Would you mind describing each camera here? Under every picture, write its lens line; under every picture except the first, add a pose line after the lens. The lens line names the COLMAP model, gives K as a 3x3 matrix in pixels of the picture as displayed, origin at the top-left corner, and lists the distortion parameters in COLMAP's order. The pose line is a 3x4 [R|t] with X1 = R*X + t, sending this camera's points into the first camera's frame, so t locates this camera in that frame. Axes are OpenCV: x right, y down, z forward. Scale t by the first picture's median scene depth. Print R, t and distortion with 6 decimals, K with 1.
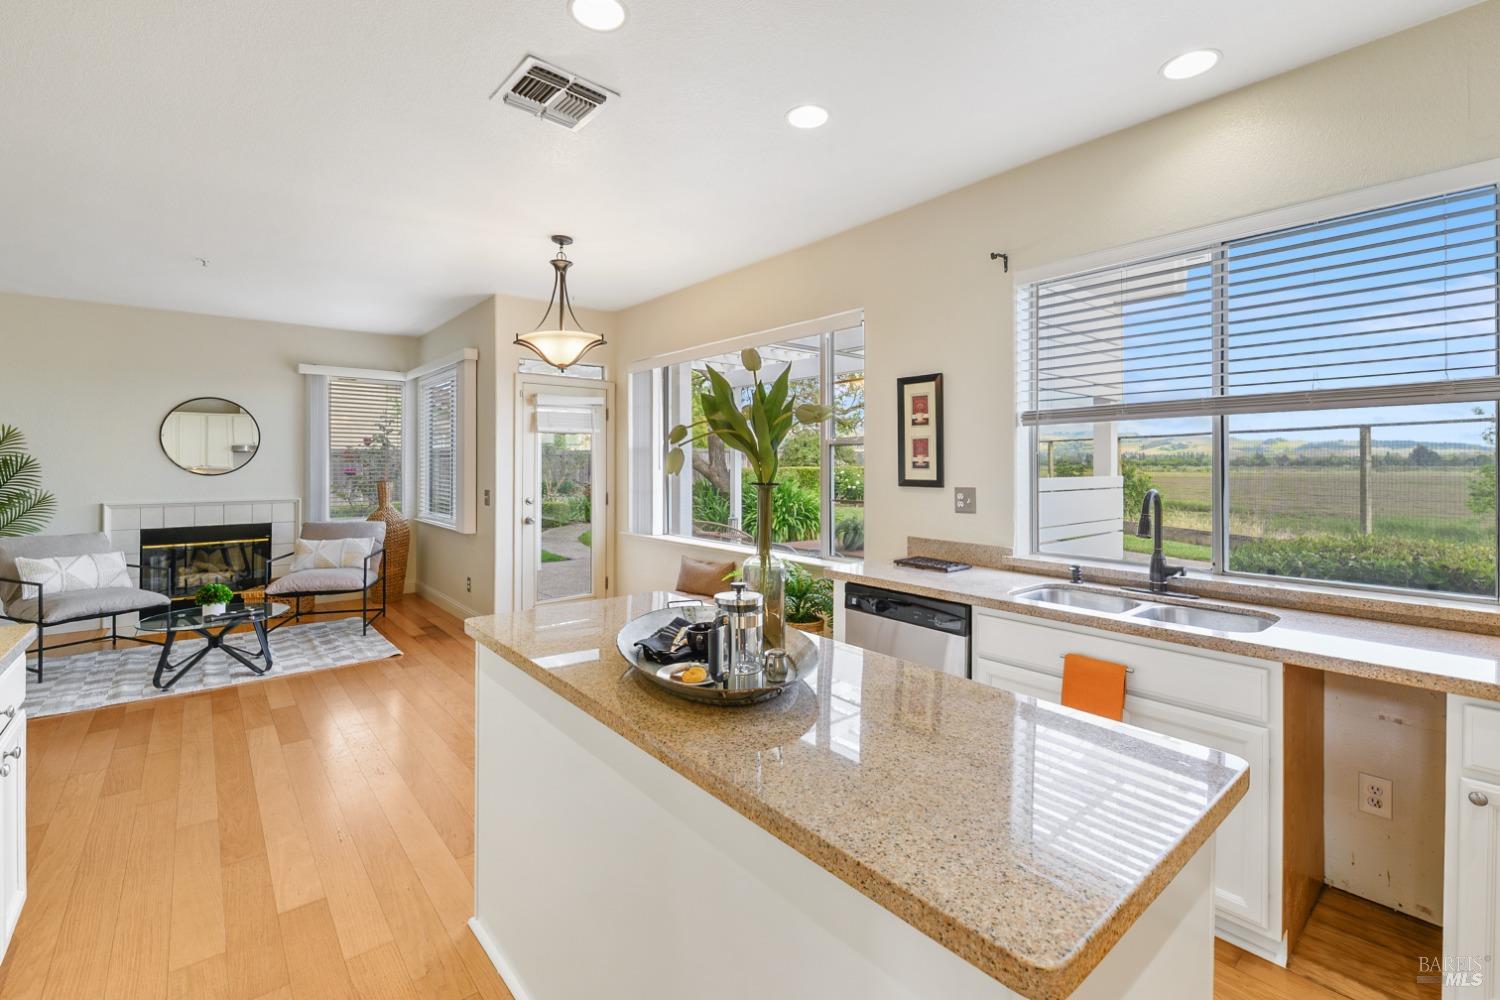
lens RADIAL K [[652.6, 0, 751.5], [0, 652.6, 472.0], [0, 0, 1]] dist [0.000665, 0.000207]
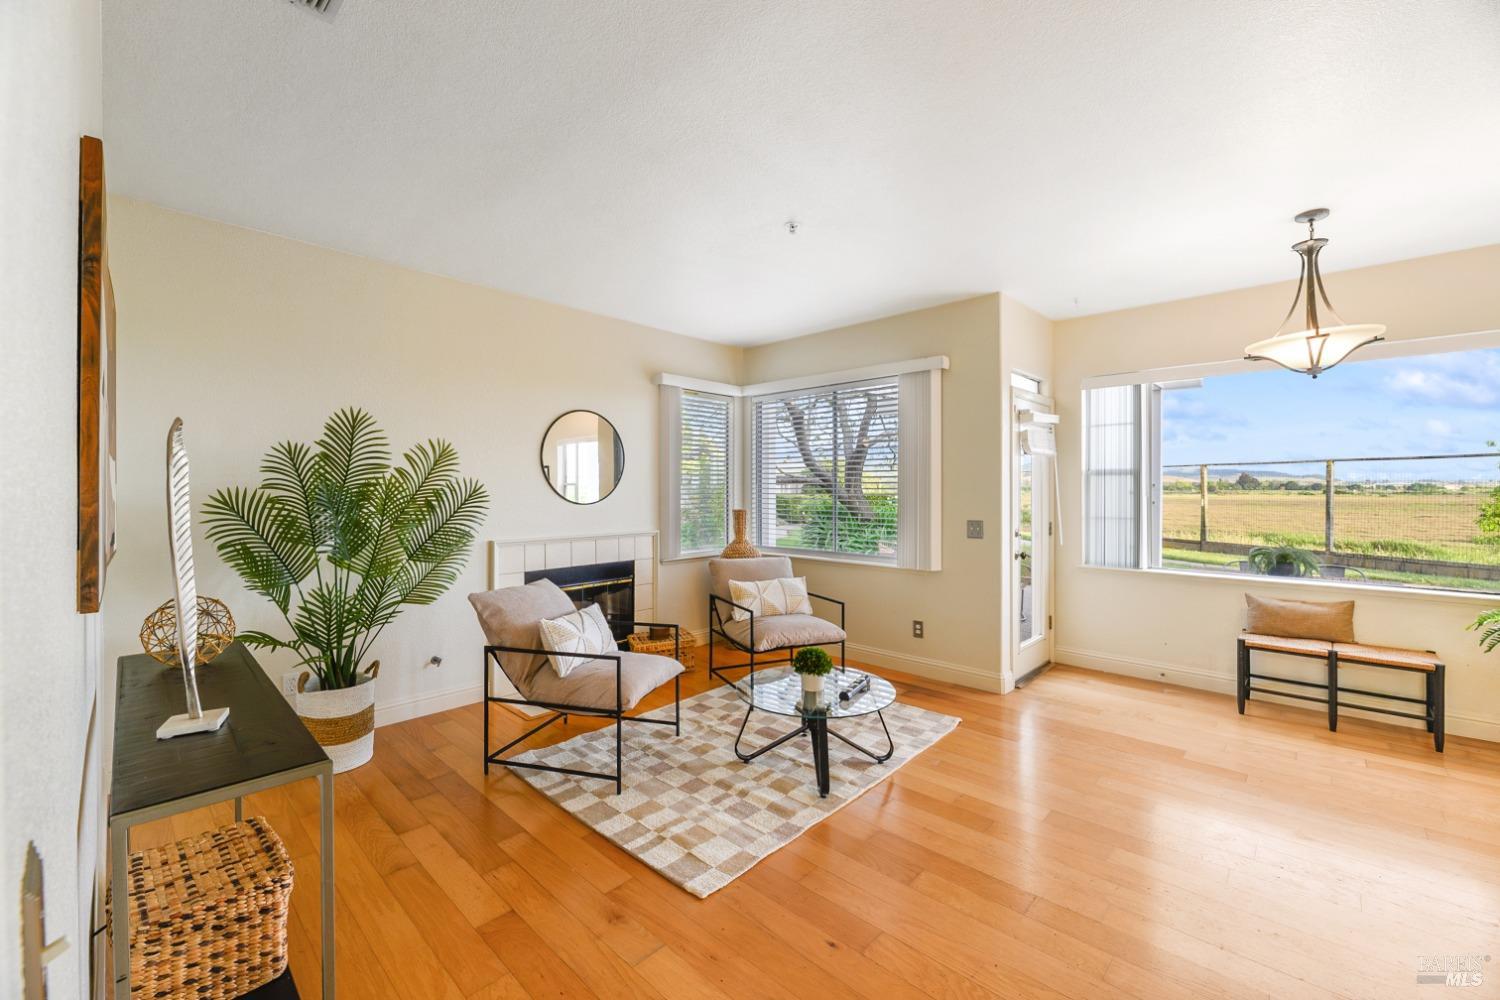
lens RADIAL K [[602.9, 0, 750.0], [0, 602.9, 500.0], [0, 0, 1]] dist [0.000312, -0.000046]
pose [[0.993783, -0.001065, 0.111332, -0.722083], [0.000316, 0.999977, 0.006744, -0.005957], [-0.111337, -0.006667, 0.993760, 0.224819]]
